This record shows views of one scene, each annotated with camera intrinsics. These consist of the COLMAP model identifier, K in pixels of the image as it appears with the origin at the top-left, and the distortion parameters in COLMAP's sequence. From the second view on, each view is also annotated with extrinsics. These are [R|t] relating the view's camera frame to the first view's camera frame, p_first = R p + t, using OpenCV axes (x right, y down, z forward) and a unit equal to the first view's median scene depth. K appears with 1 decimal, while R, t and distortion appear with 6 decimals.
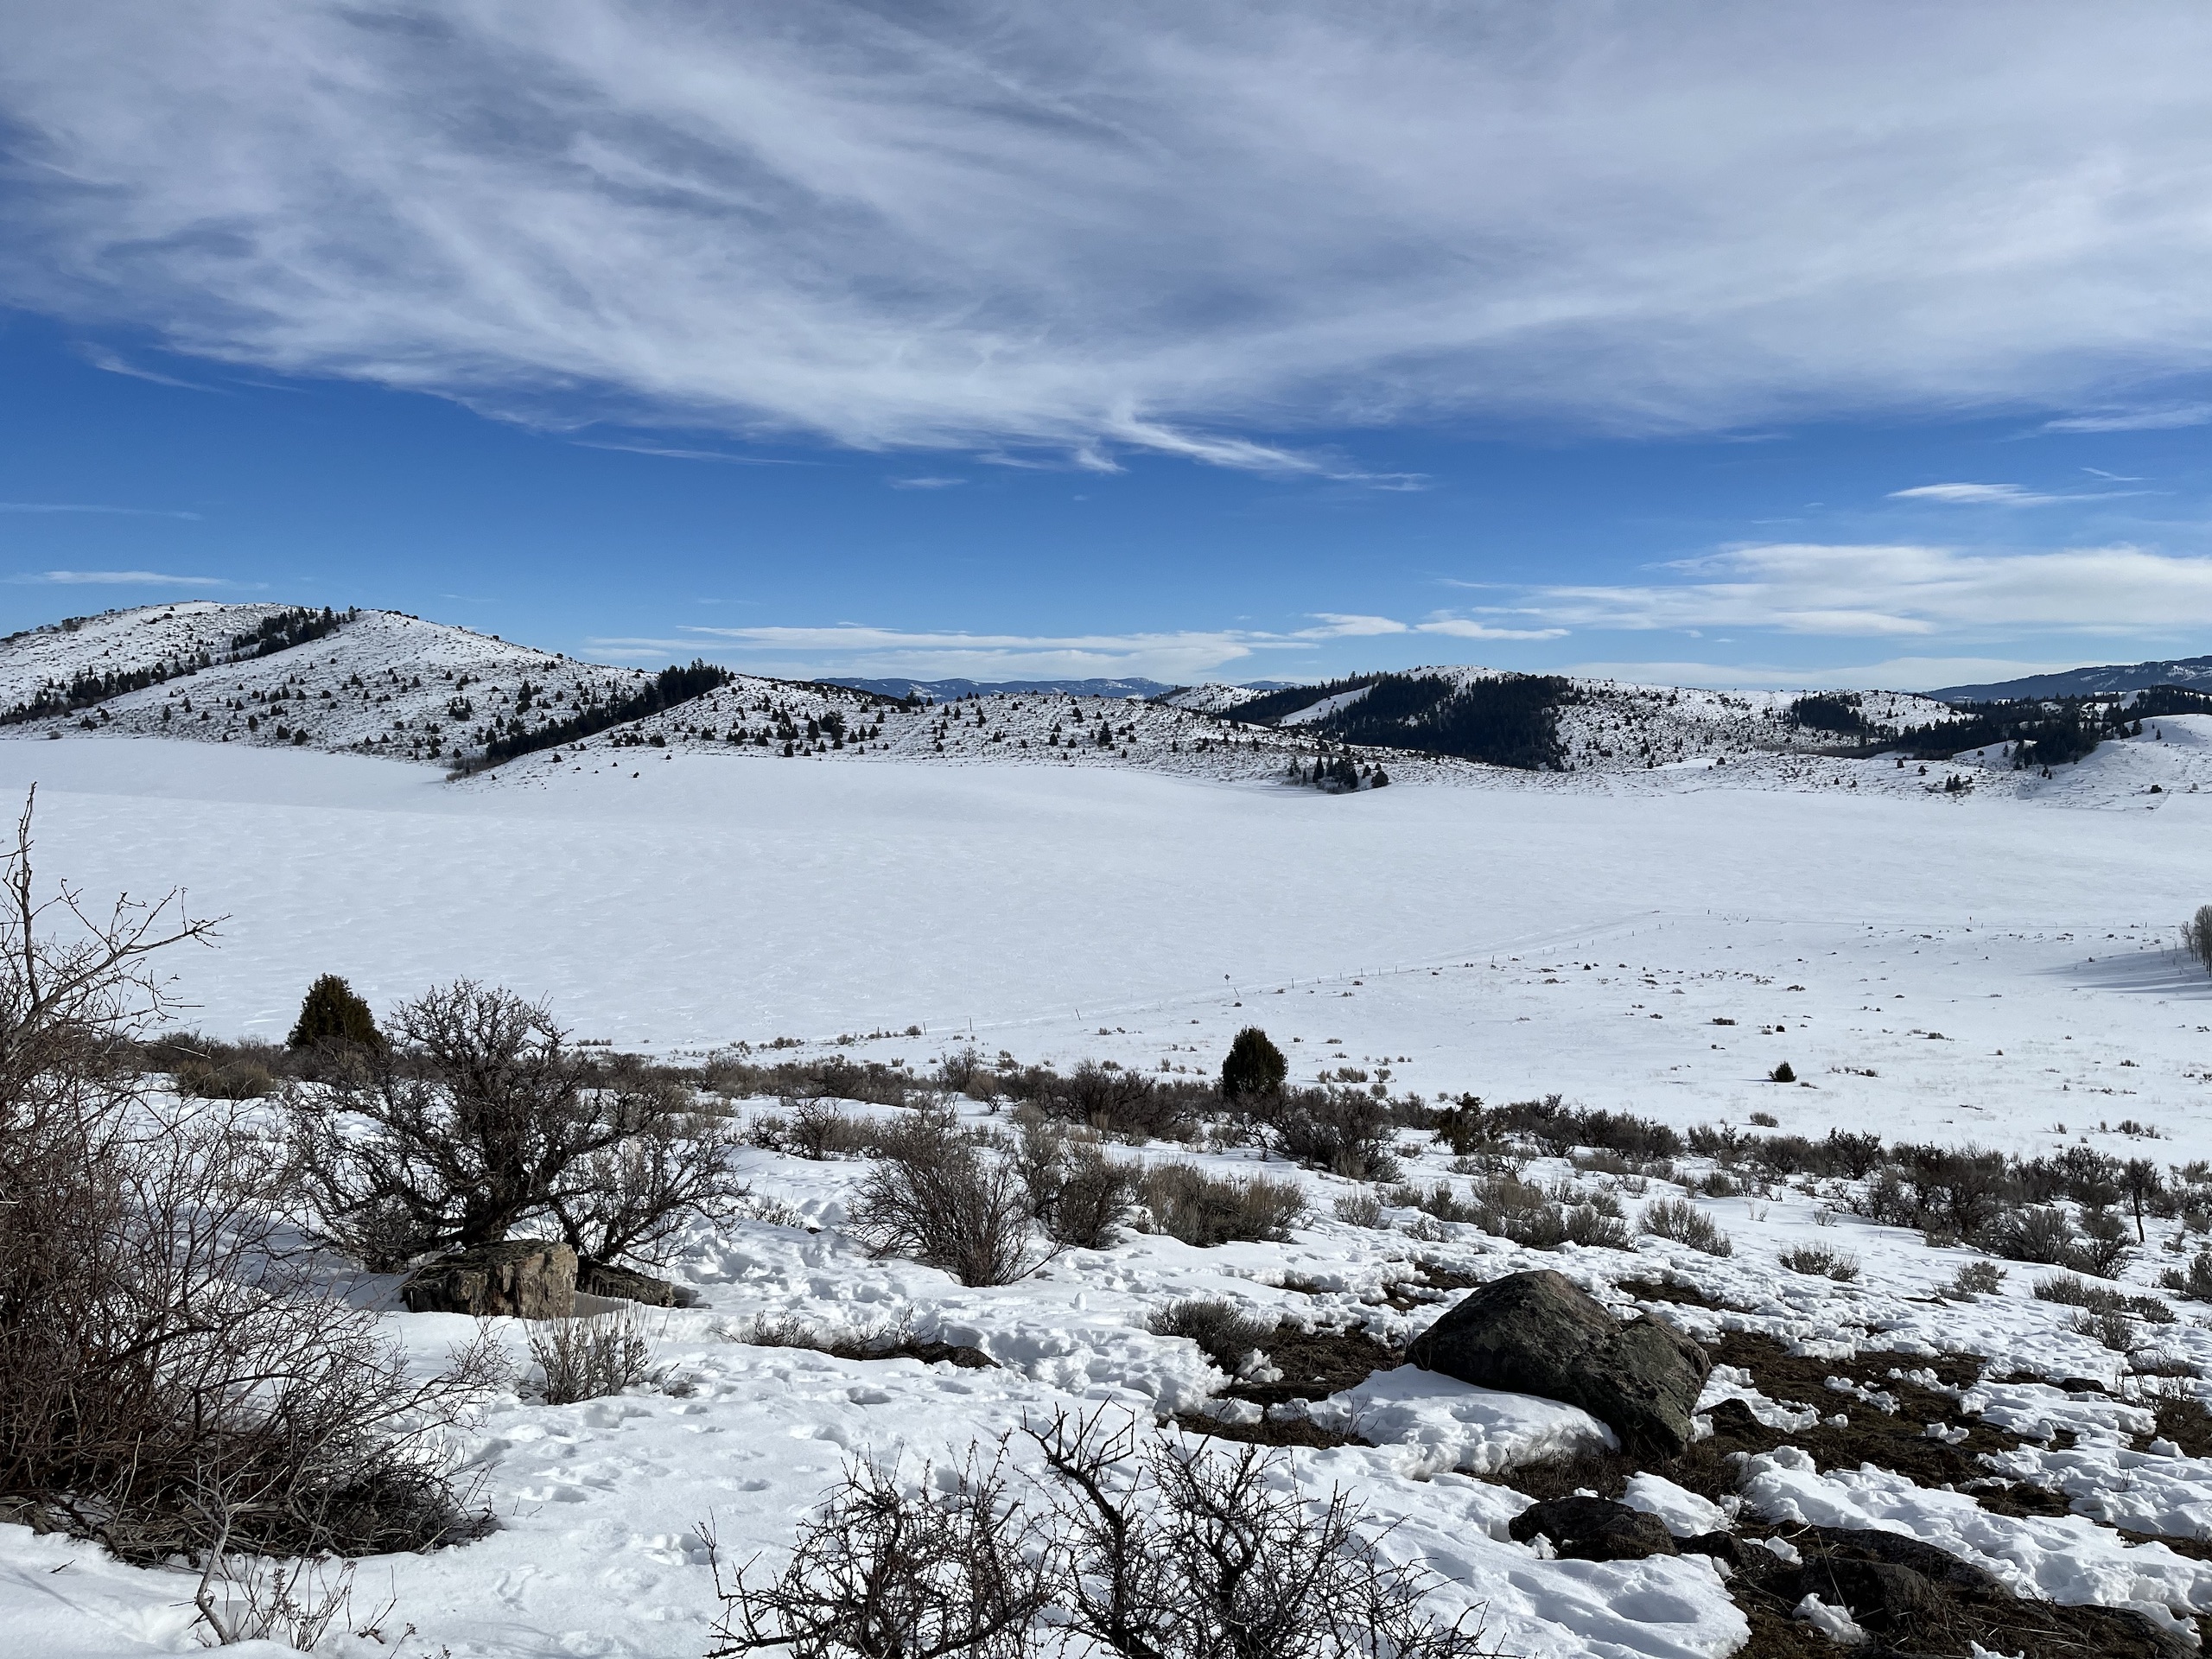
lens RADIAL K [[1660.0, 0, 1112.3], [0, 1660.0, 849.2], [0, 0, 1]] dist [0.093104, -0.112862]
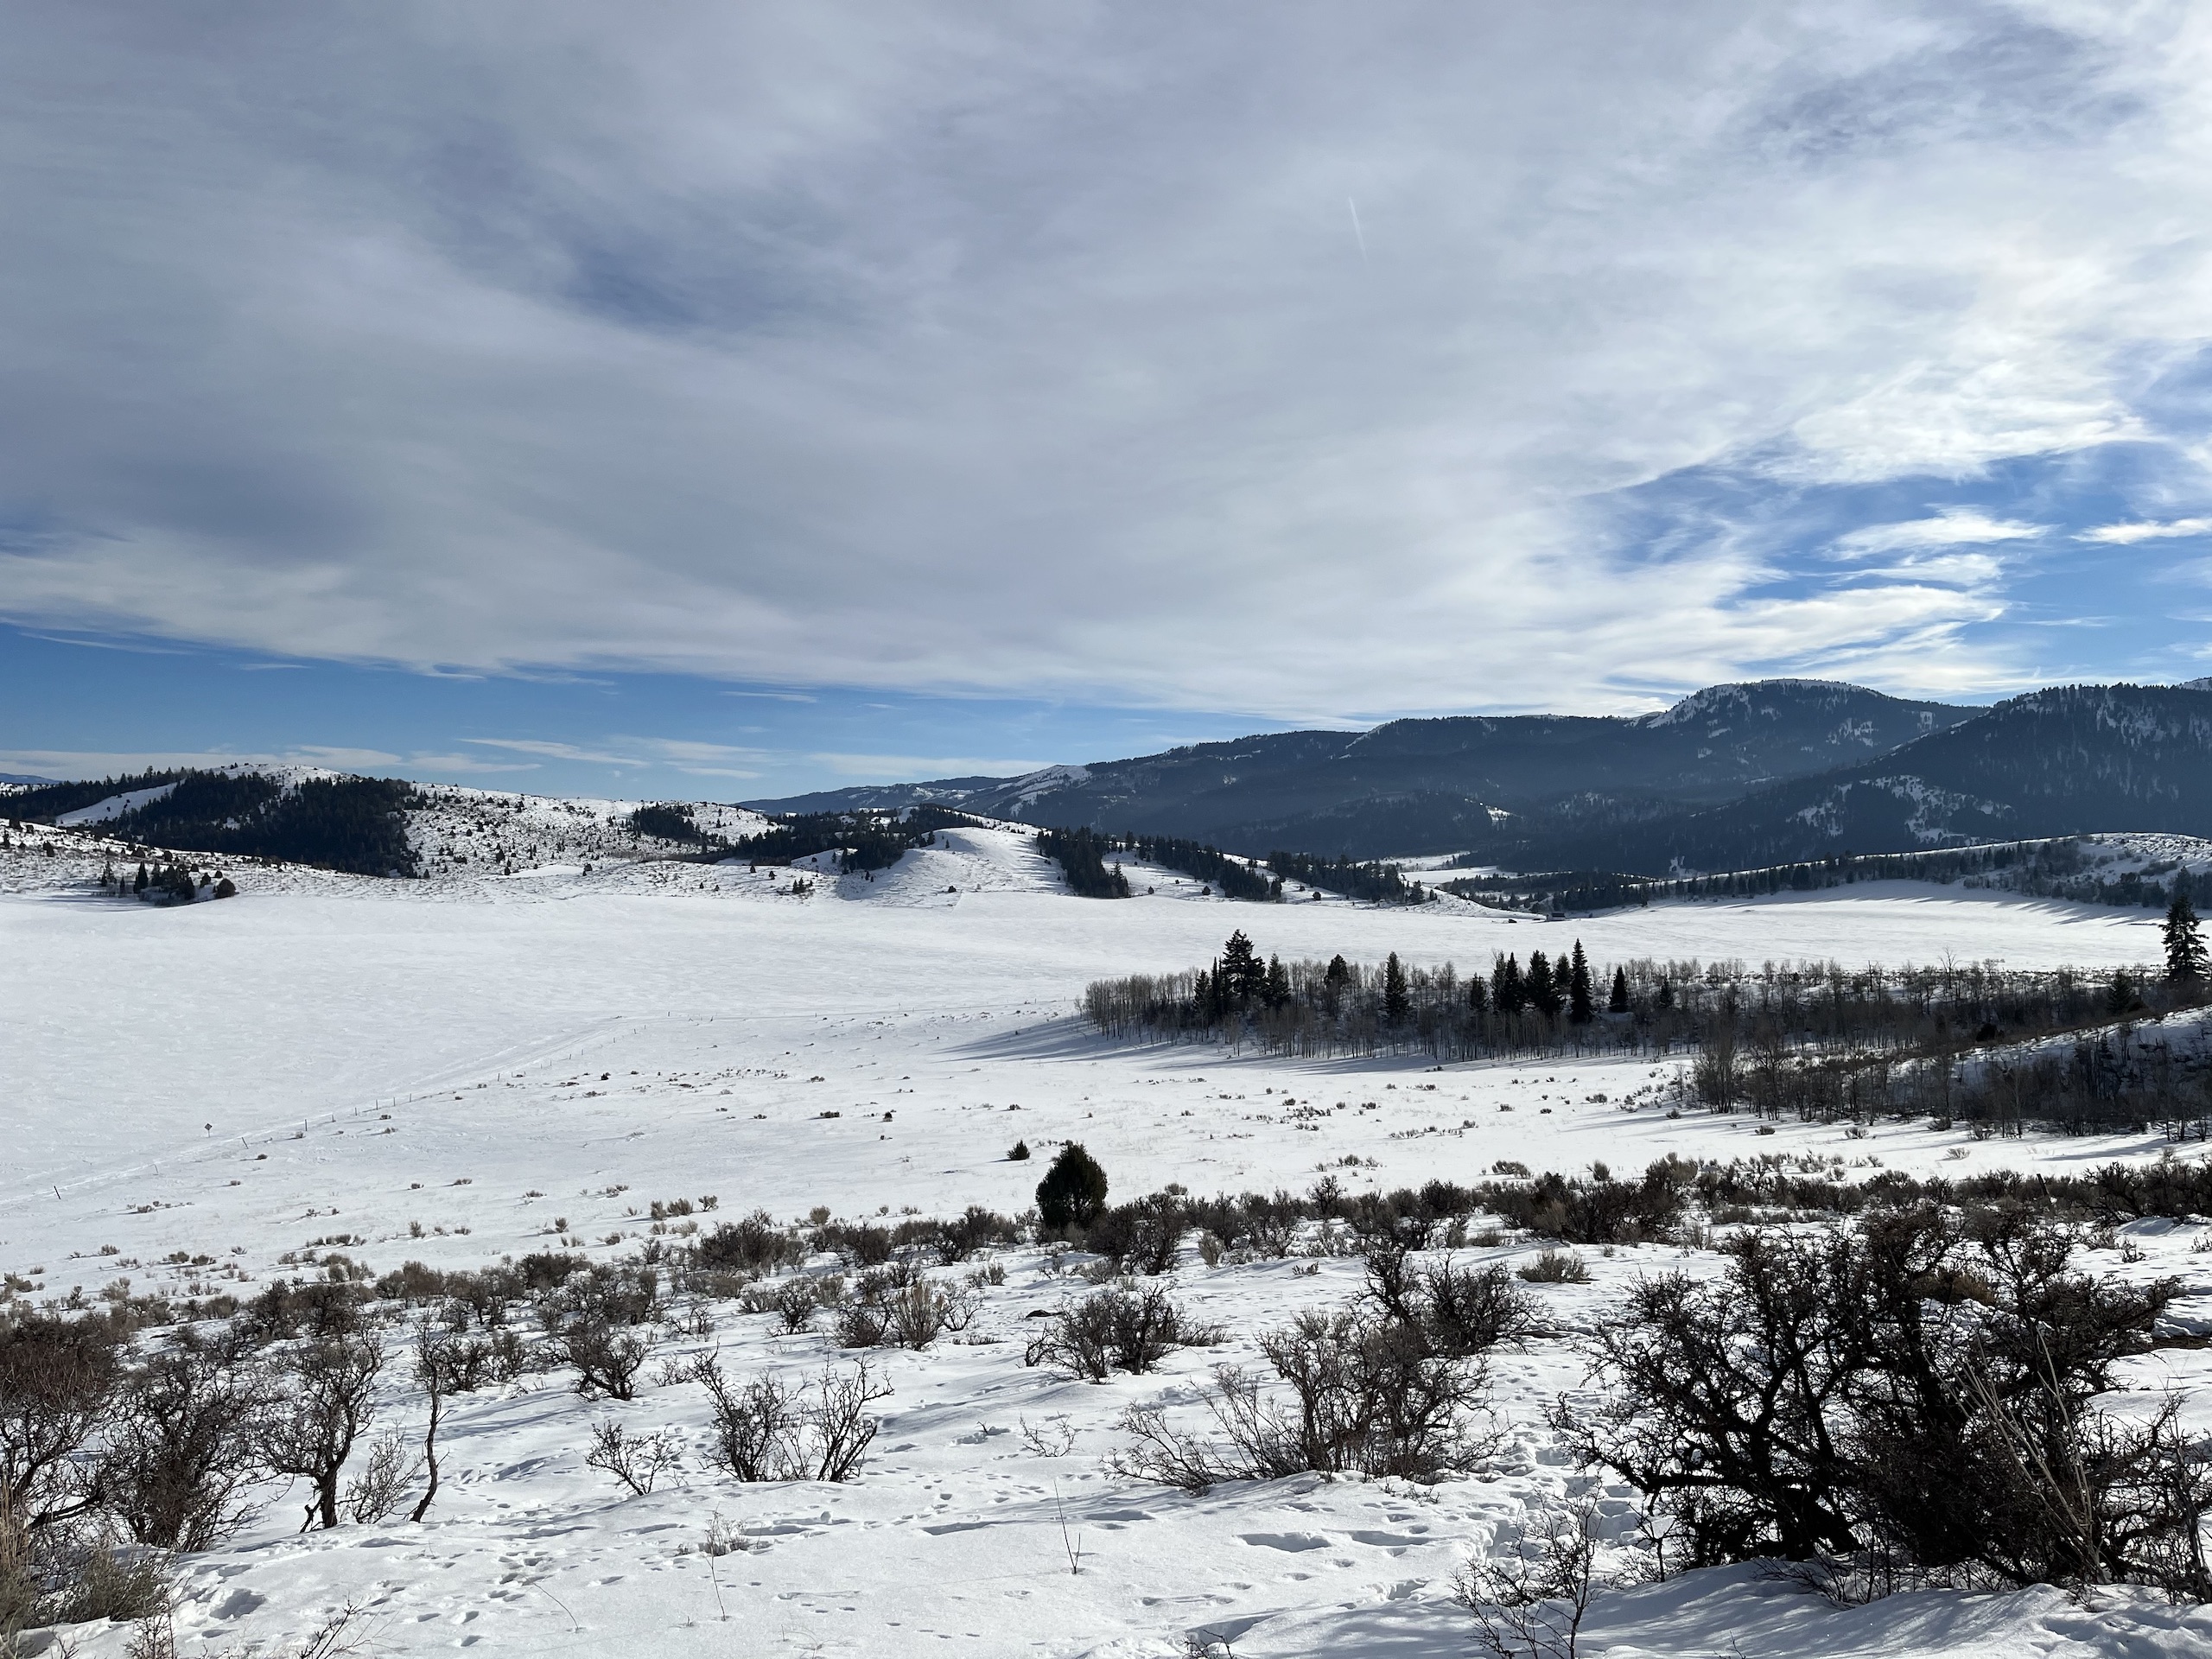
lens RADIAL K [[1675.0, 0, 980.3], [0, 1675.0, 833.9], [0, 0, 1]] dist [0.098971, -0.105923]
pose [[0.784332, 0.008864, 0.620277, -0.260947], [0.036986, 0.997451, -0.061022, -0.004256], [-0.619237, 0.070803, 0.782005, 0.150218]]
